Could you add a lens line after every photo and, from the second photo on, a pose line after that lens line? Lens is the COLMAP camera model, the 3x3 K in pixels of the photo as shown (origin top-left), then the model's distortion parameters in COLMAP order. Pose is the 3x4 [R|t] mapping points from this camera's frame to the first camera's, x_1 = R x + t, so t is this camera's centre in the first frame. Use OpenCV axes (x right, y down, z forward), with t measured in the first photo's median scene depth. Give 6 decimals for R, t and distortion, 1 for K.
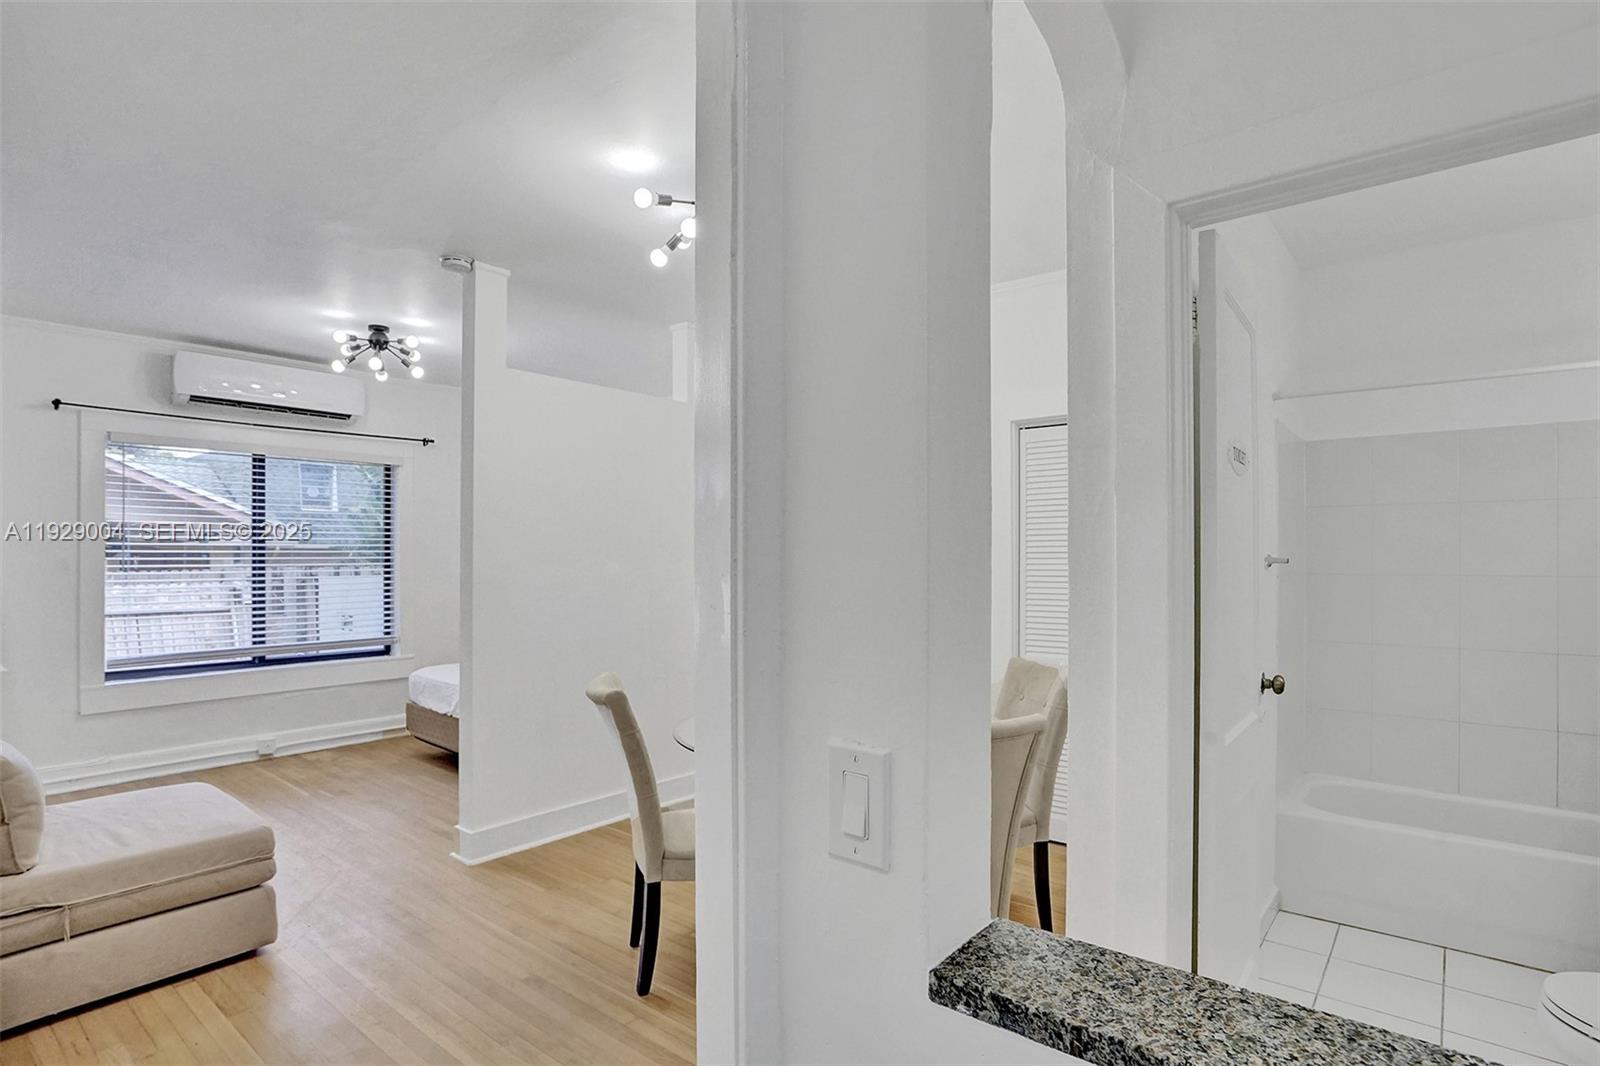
lens RADIAL K [[821.1, 0, 799.4], [0, 821.1, 549.8], [0, 0, 1]] dist [-0.048007, 0.017799]
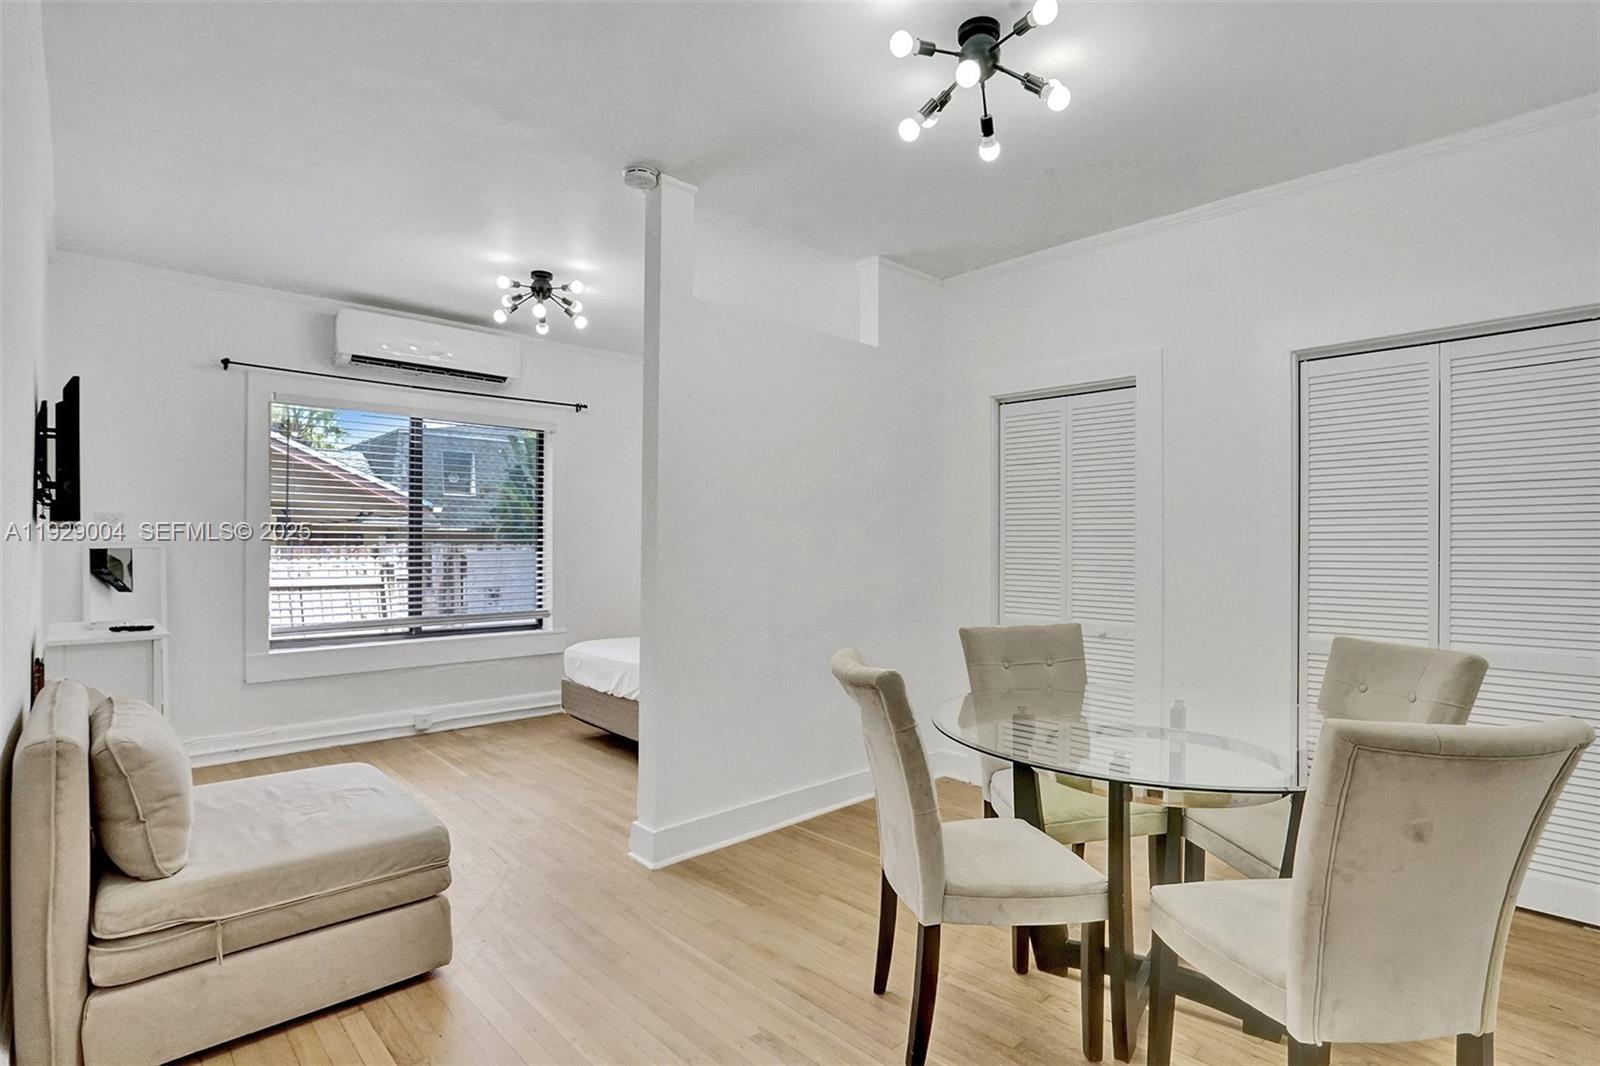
lens RADIAL K [[793.6, 0, 800.0], [0, 793.6, 533.0], [0, 0, 1]] dist [-0.050085, 0.013959]
pose [[0.992627, 0.001482, -0.121203, -0.118510], [-0.002121, 0.999985, -0.005147, 0.027125], [0.121194, 0.005366, 0.992614, 0.145732]]
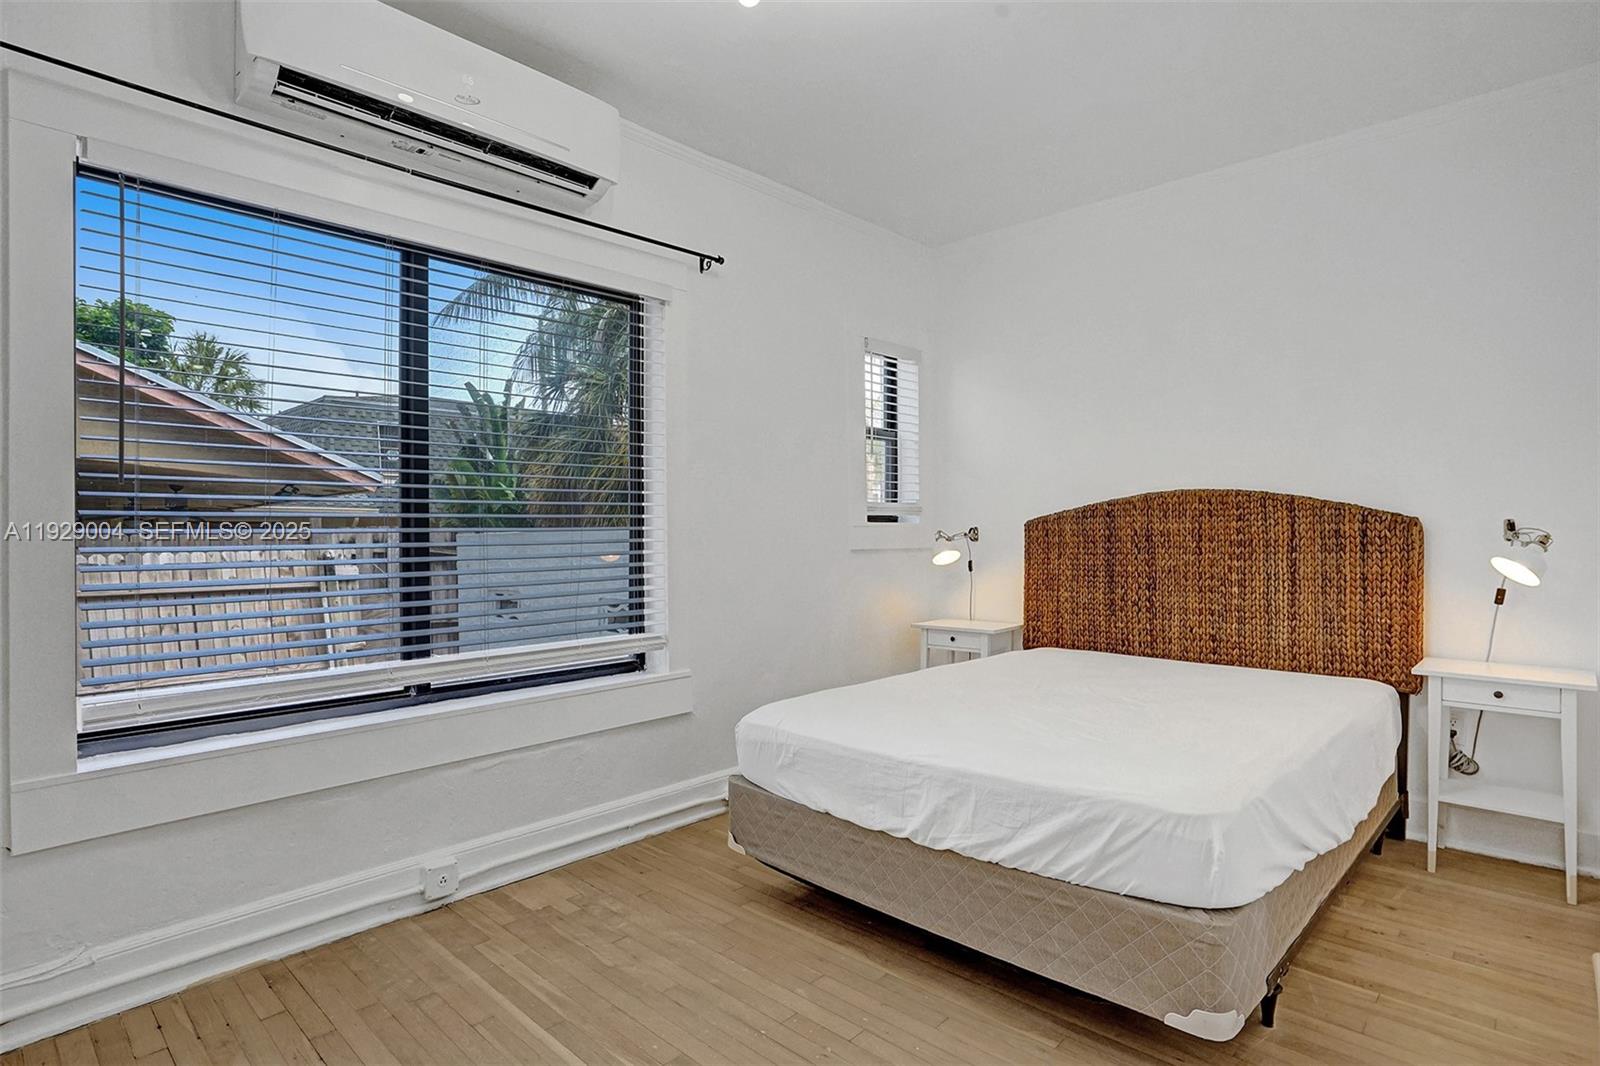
lens RADIAL K [[825.4, 0, 800.0], [0, 825.4, 533.0], [0, 0, 1]] dist [-0.035535, 0.000508]
pose [[0.998090, -0.005717, -0.061514, -0.503358], [0.006214, 0.999950, 0.007889, 0.051790], [0.061466, -0.008256, 0.998075, 0.649469]]
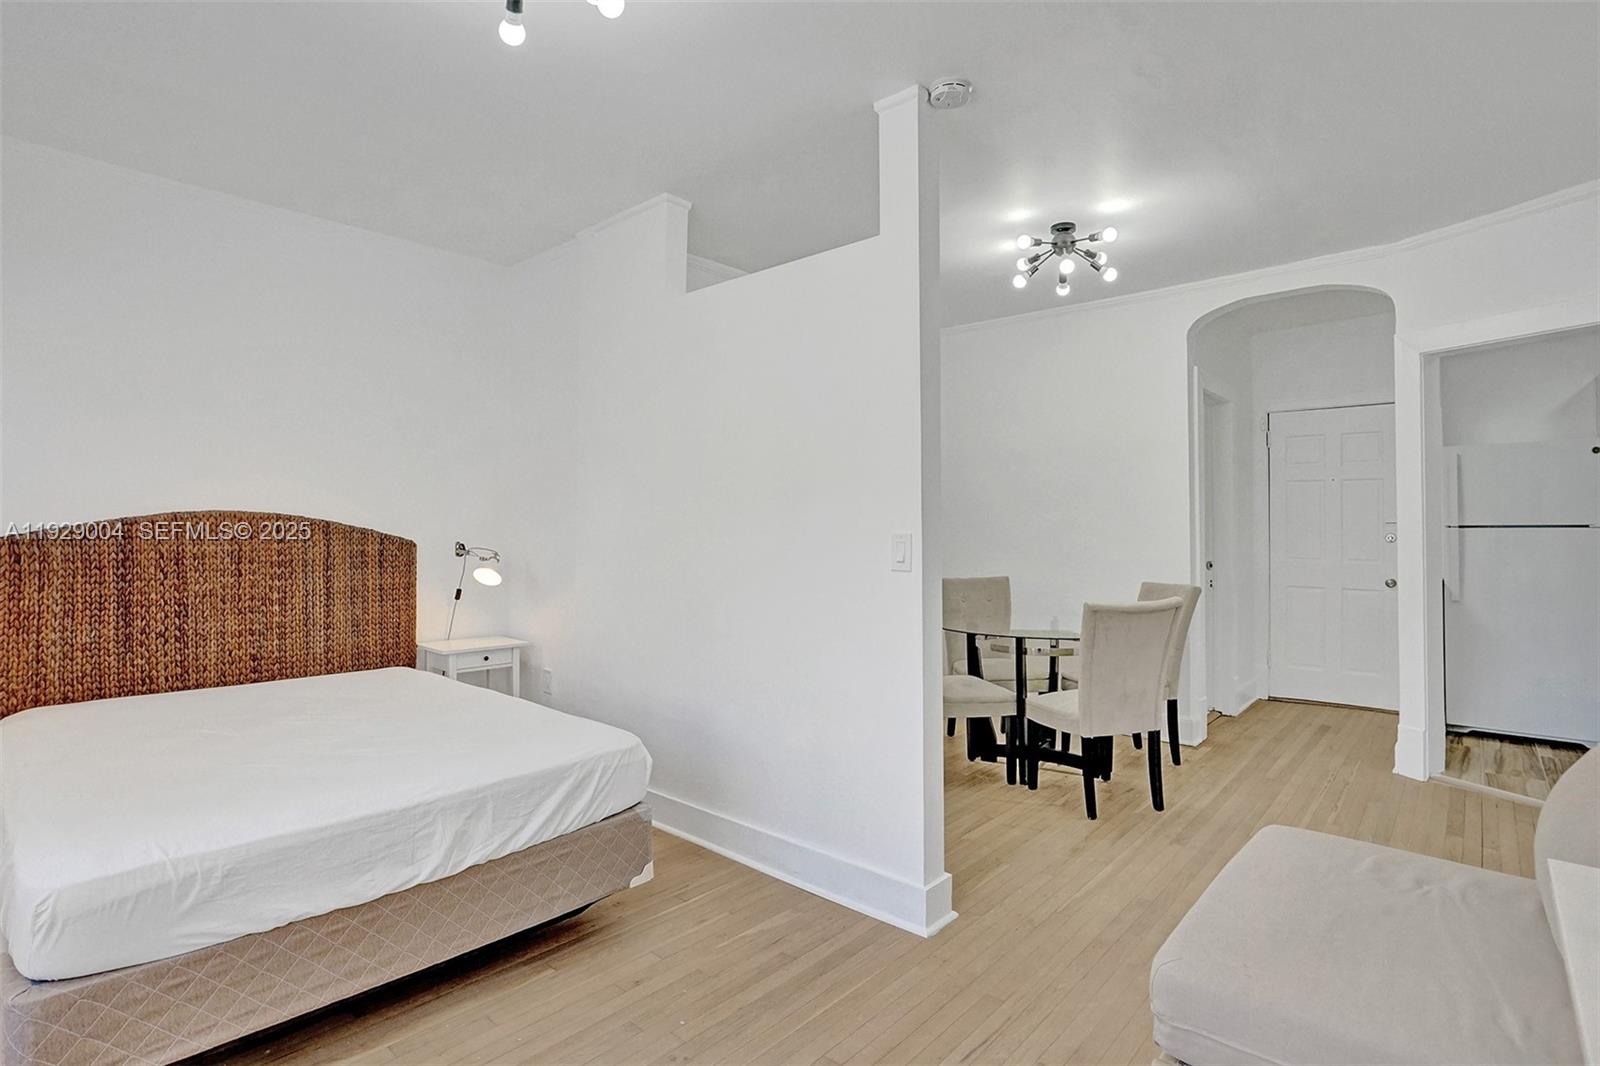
lens RADIAL K [[793.6, 0, 800.0], [0, 793.6, 533.0], [0, 0, 1]] dist [-0.050085, 0.013959]
pose [[0.028659, -0.003377, 0.999584, -0.884364], [-0.008402, 0.999958, 0.003619, 0.032761], [-0.999554, -0.008502, 0.028629, 0.888983]]
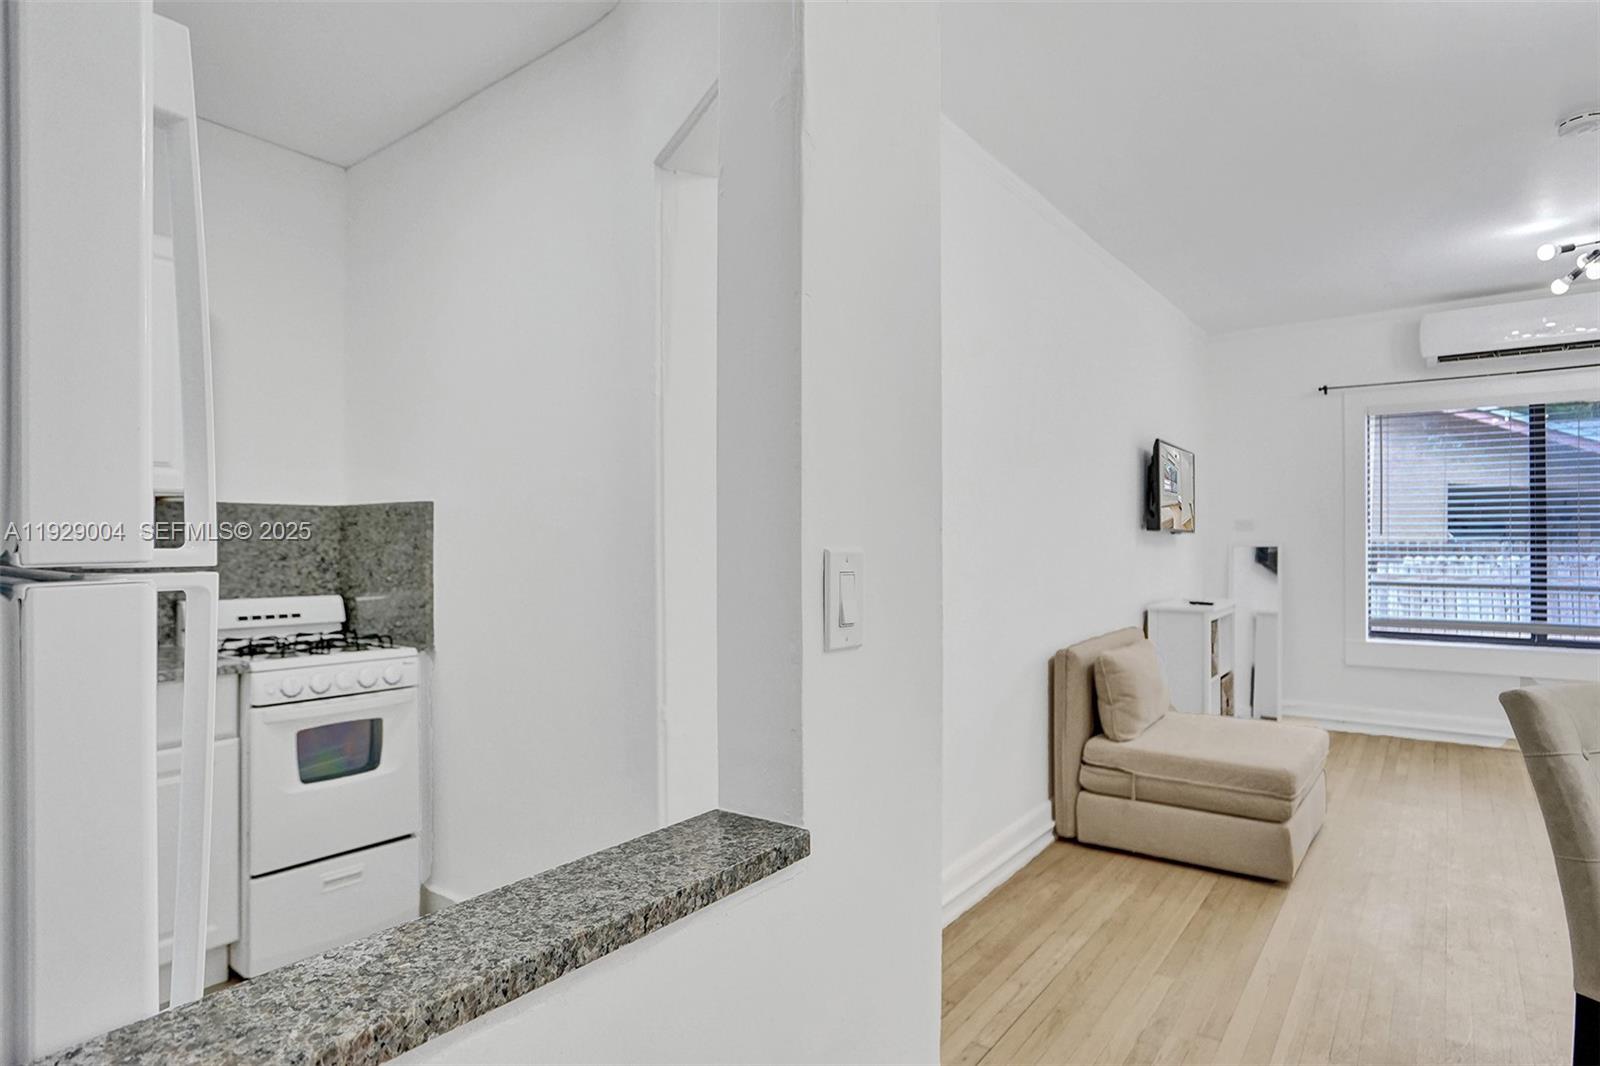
lens RADIAL K [[858.2, 0, 800.0], [0, 858.2, 533.0], [0, 0, 1]] dist [-0.004797, -0.000559]
pose [[0.049674, -0.001305, -0.998765, 0.261768], [0.013075, 0.999914, -0.000656, 0.014274], [0.998680, -0.013026, 0.049687, 0.183094]]
